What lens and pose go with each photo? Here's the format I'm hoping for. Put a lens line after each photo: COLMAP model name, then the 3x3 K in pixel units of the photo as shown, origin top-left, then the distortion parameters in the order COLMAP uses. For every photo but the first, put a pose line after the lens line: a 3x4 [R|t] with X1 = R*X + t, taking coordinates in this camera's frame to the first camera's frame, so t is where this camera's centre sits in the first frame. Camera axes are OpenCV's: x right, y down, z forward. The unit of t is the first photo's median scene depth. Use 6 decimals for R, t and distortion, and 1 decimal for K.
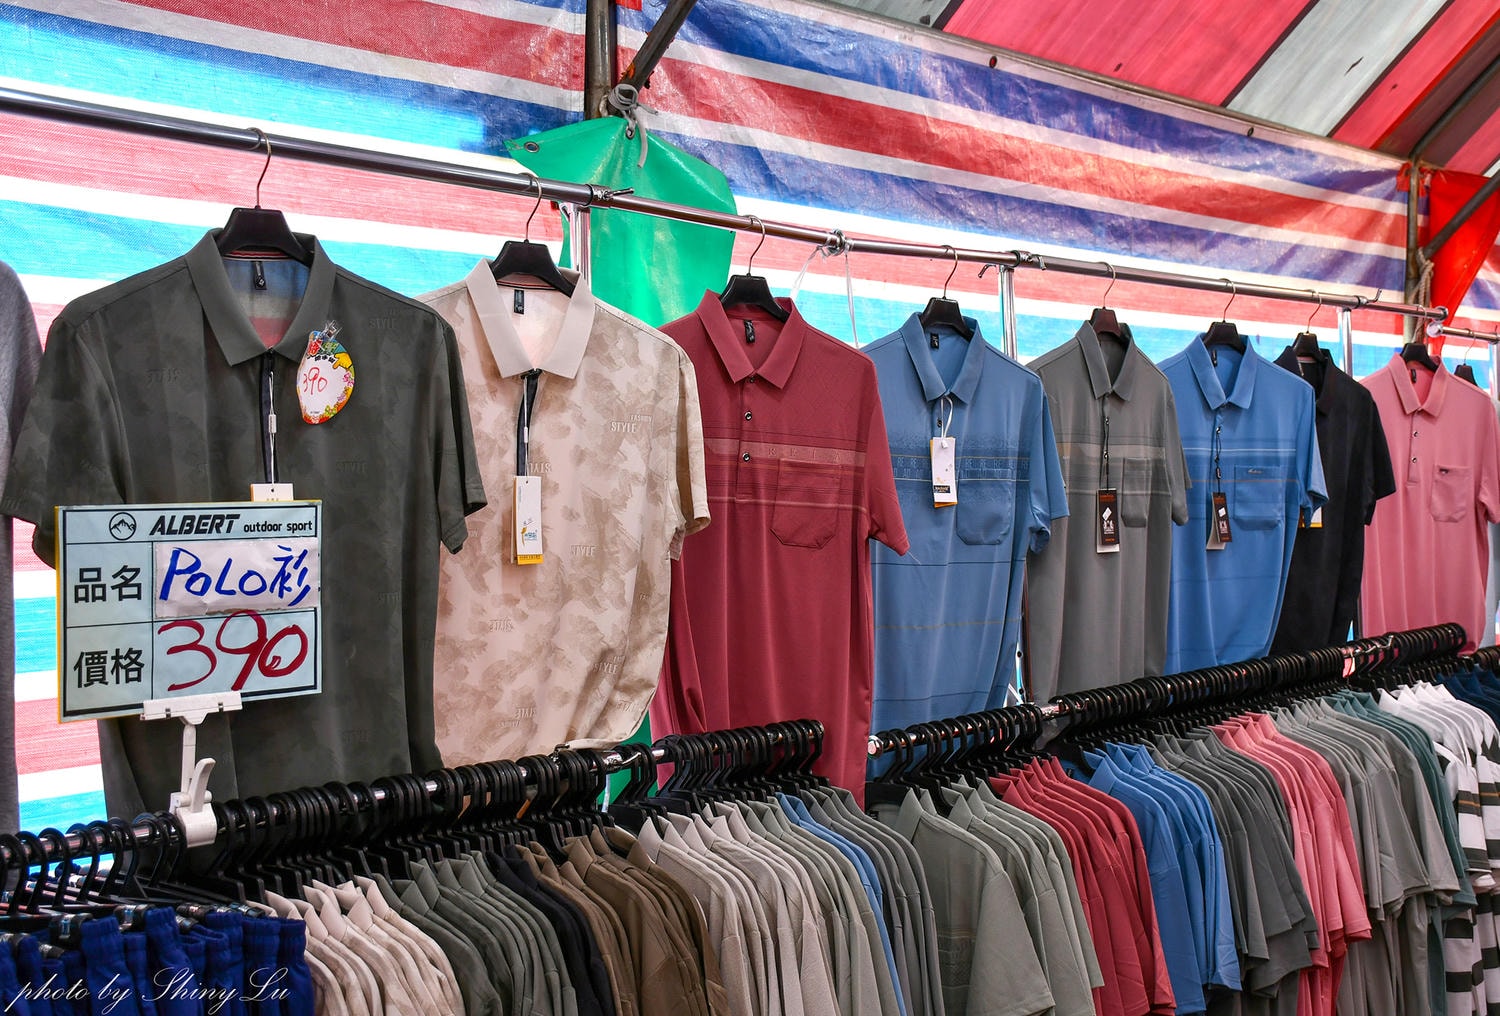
lens RADIAL K [[1987.2, 0, 749.4], [0, 1987.2, 507.3], [0, 0, 1]] dist [-0.003373, 0.000000]
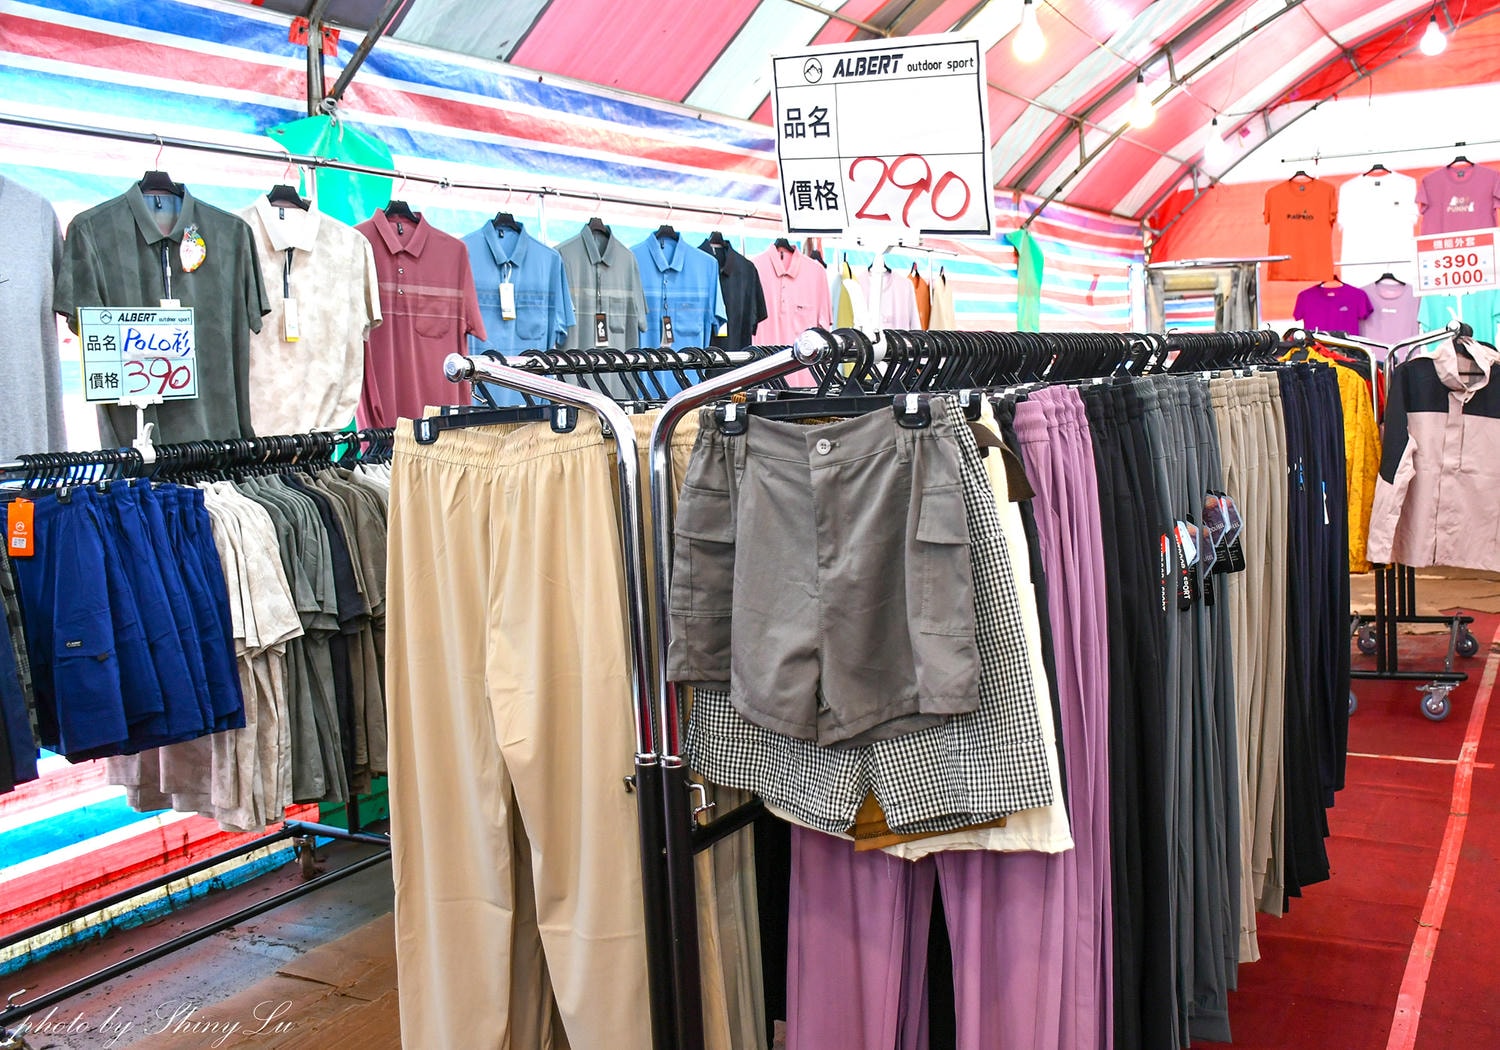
lens RADIAL K [[1509.6, 0, 826.2], [0, 1509.6, 512.3], [0, 0, 1]] dist [-0.068691, 0.000000]
pose [[0.968286, -0.042154, 0.246261, 0.033612], [0.019085, 0.995263, 0.095326, 0.062334], [-0.249113, -0.087603, 0.964504, -0.605673]]
